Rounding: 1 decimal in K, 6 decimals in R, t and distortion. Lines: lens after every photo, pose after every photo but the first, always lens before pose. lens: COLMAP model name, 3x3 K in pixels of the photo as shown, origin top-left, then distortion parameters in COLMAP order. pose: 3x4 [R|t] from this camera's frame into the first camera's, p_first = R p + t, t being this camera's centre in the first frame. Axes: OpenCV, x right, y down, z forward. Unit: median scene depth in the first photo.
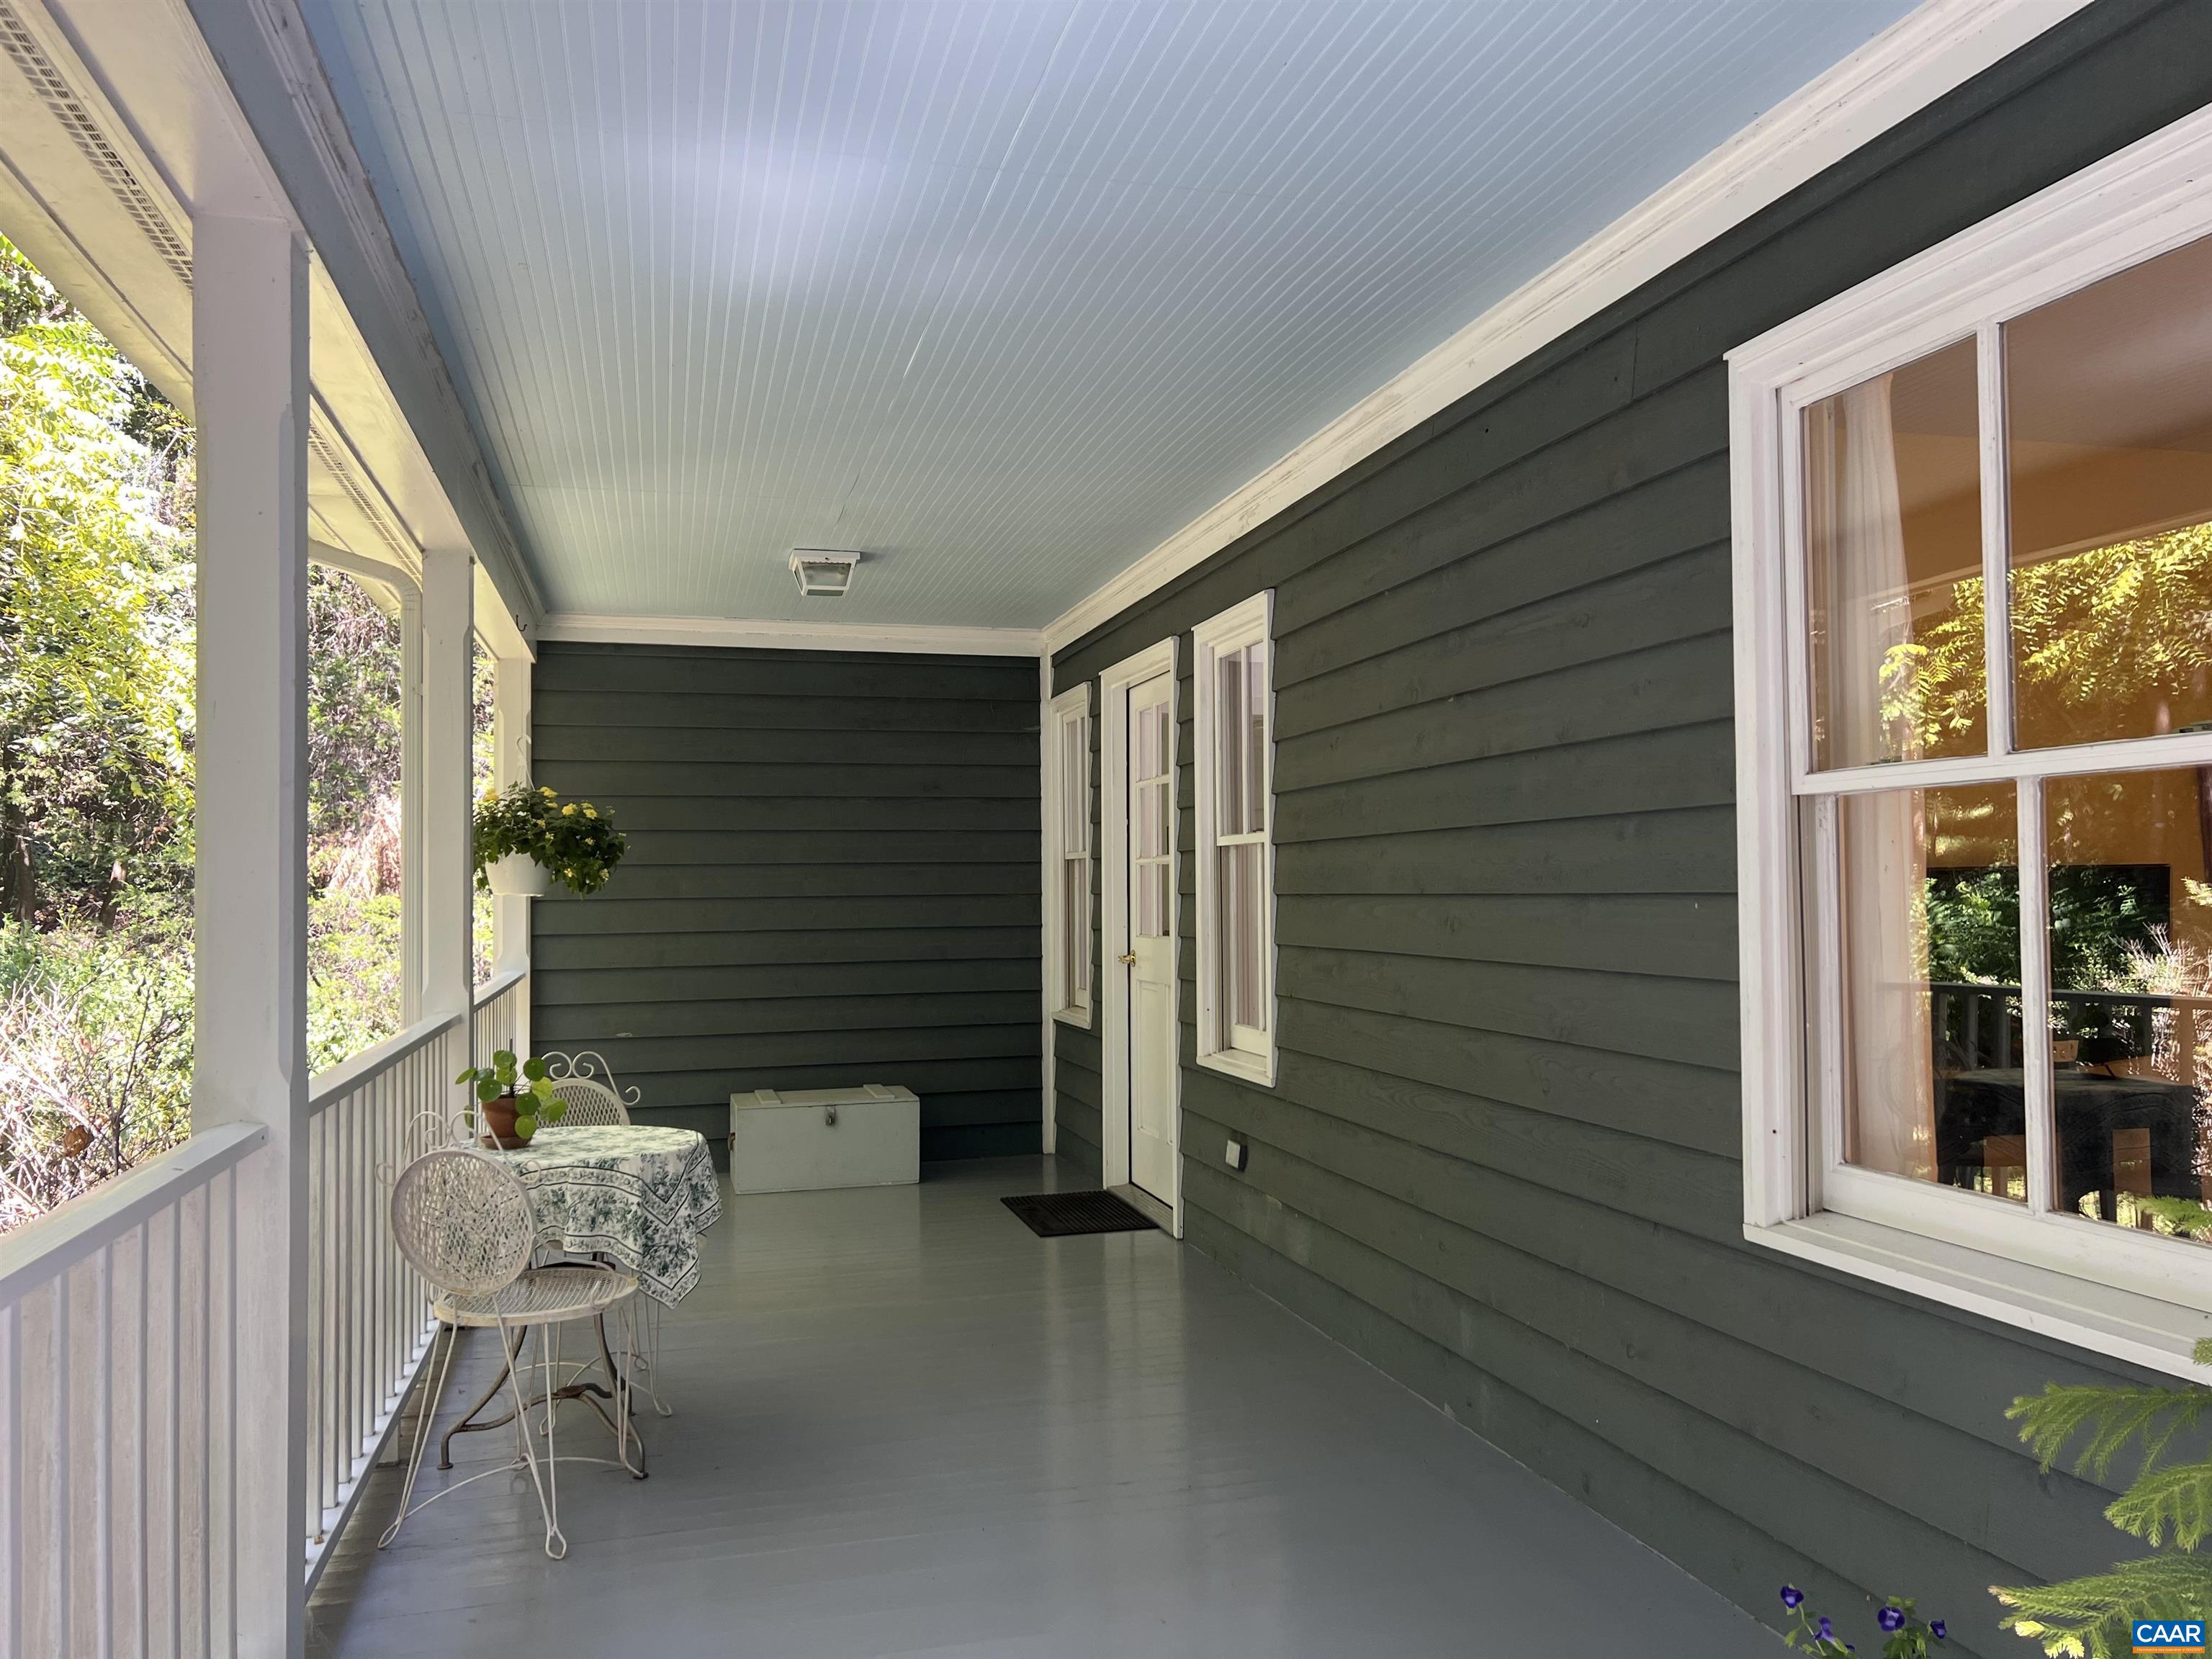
lens RADIAL K [[1624.4, 0, 1116.0], [0, 1624.4, 844.3], [0, 0, 1]] dist [0.106467, -0.125183]
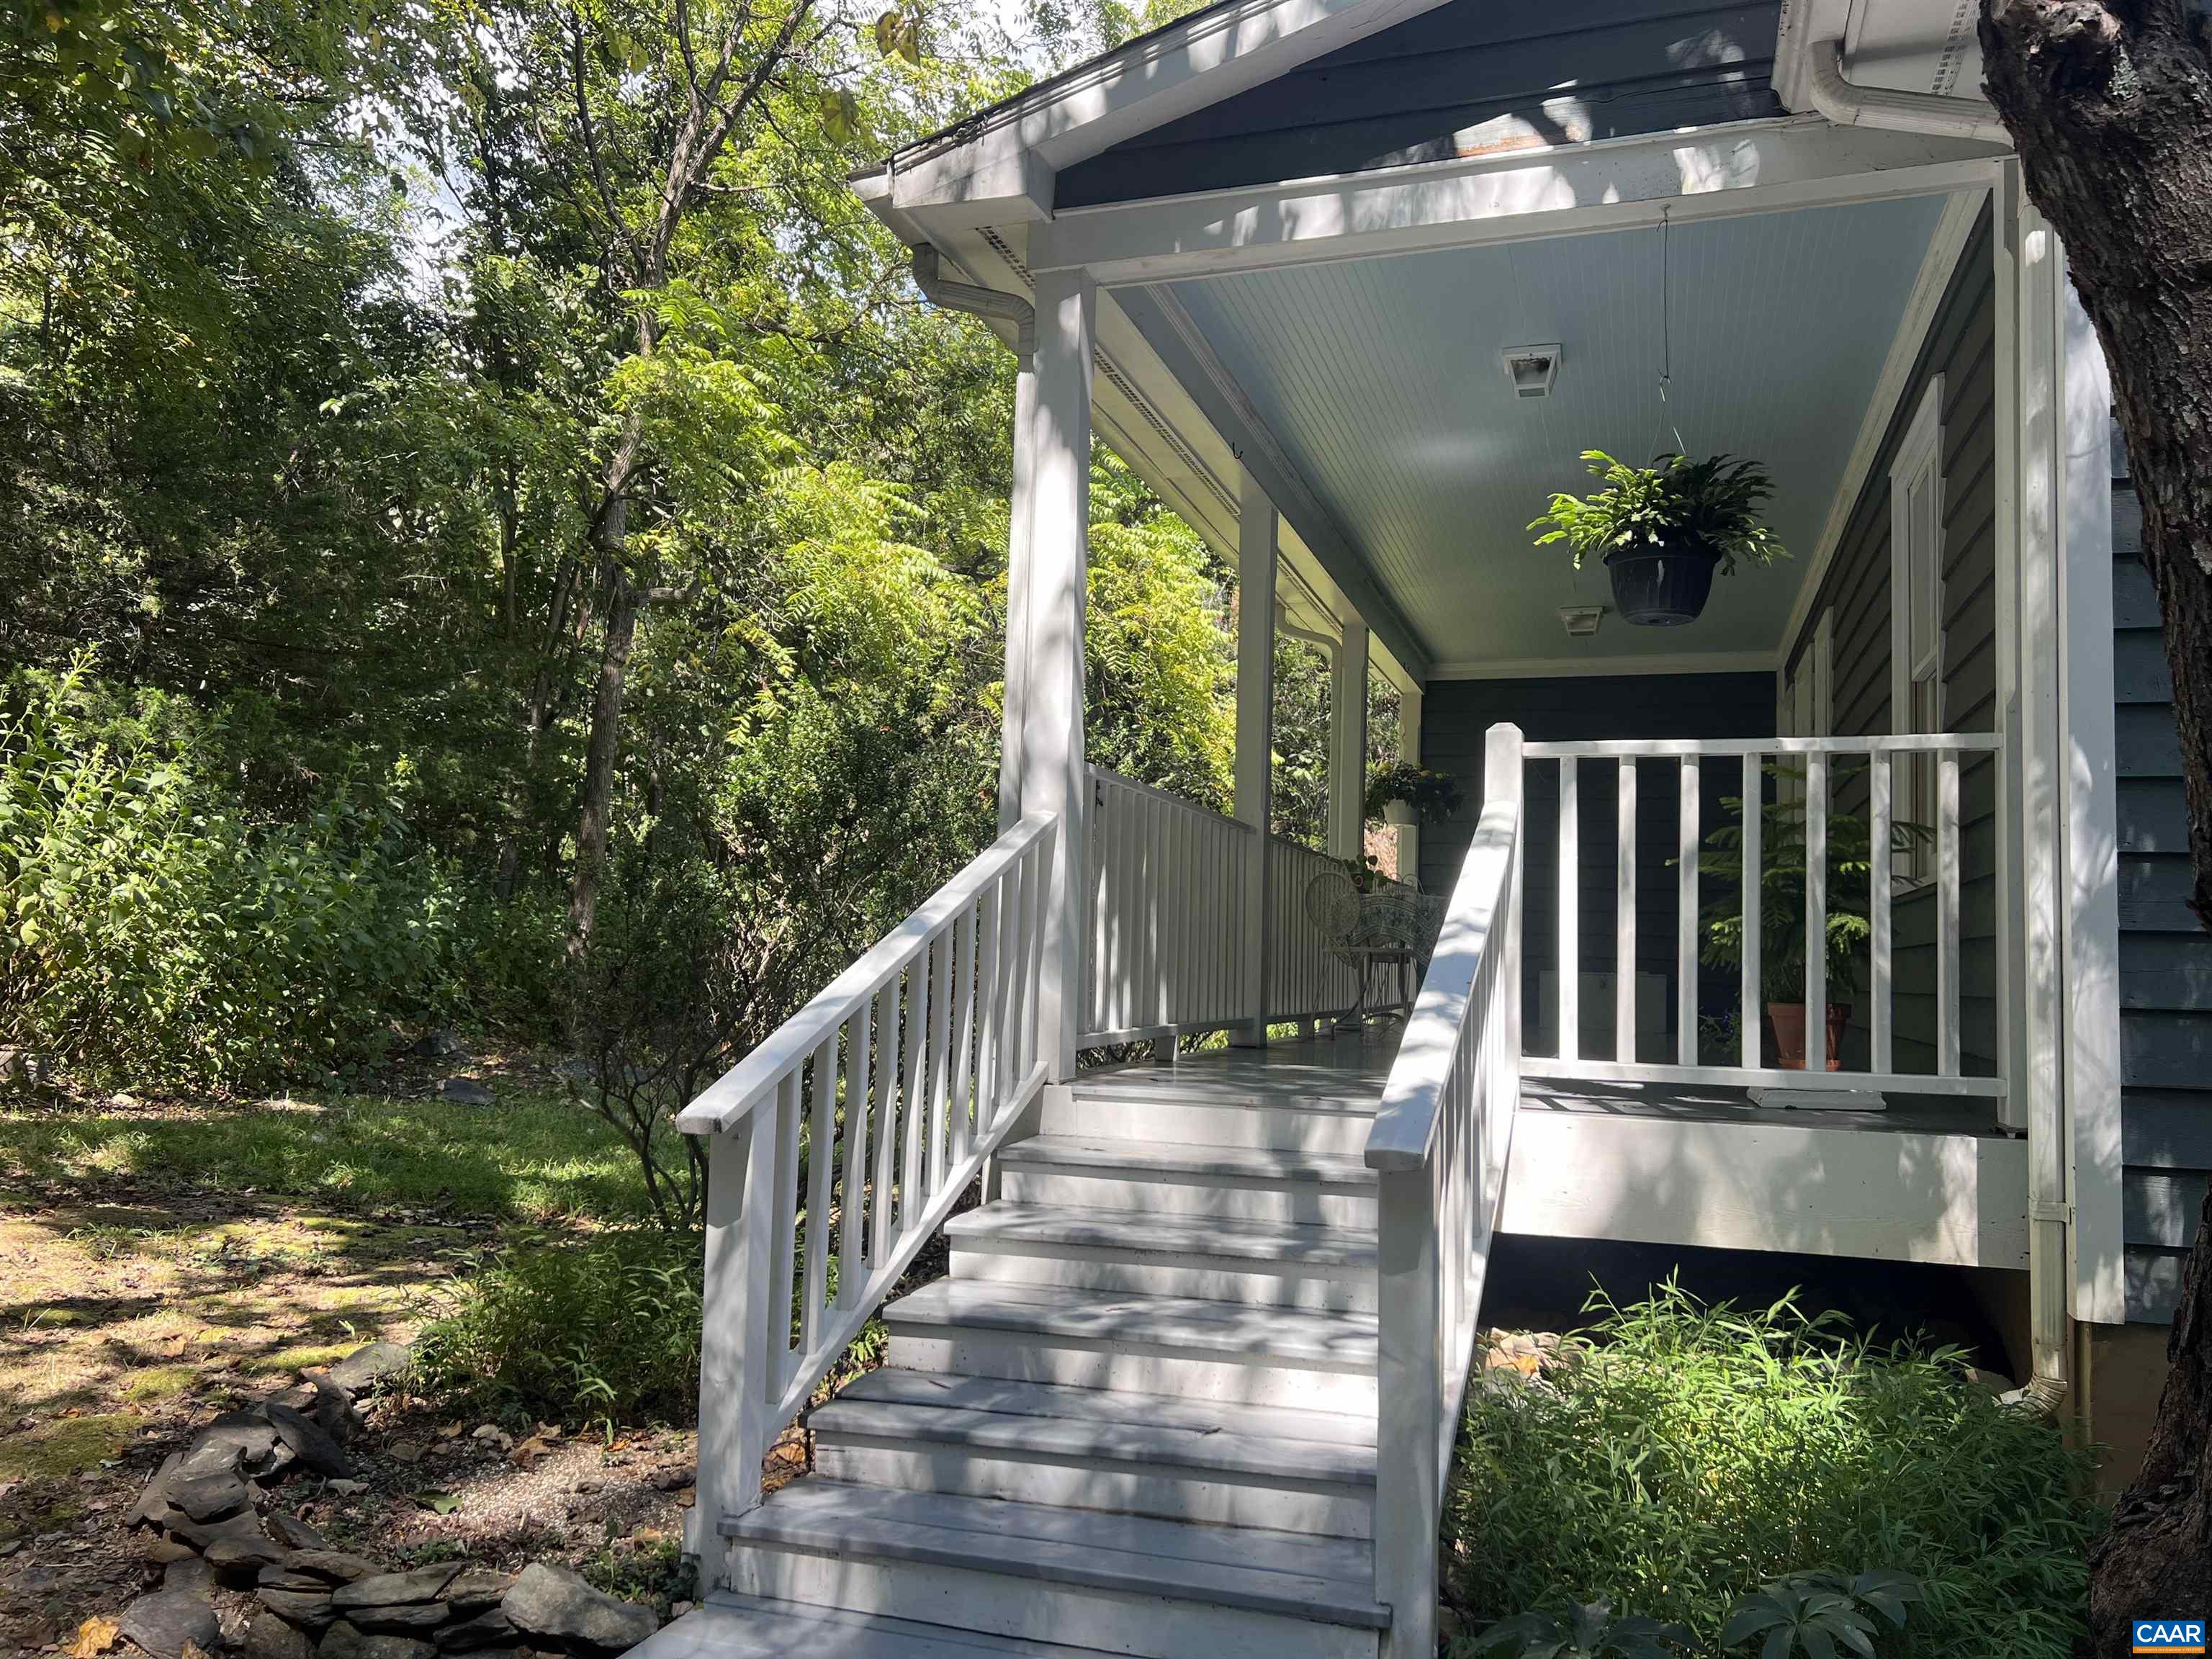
lens RADIAL K [[1624.4, 0, 1116.0], [0, 1624.4, 844.3], [0, 0, 1]] dist [0.106467, -0.125183]
pose [[0.834340, -0.005748, -0.551221, 0.208573], [-0.020708, 0.998913, -0.041759, 0.082218], [0.550862, 0.046256, 0.833314, -0.365157]]
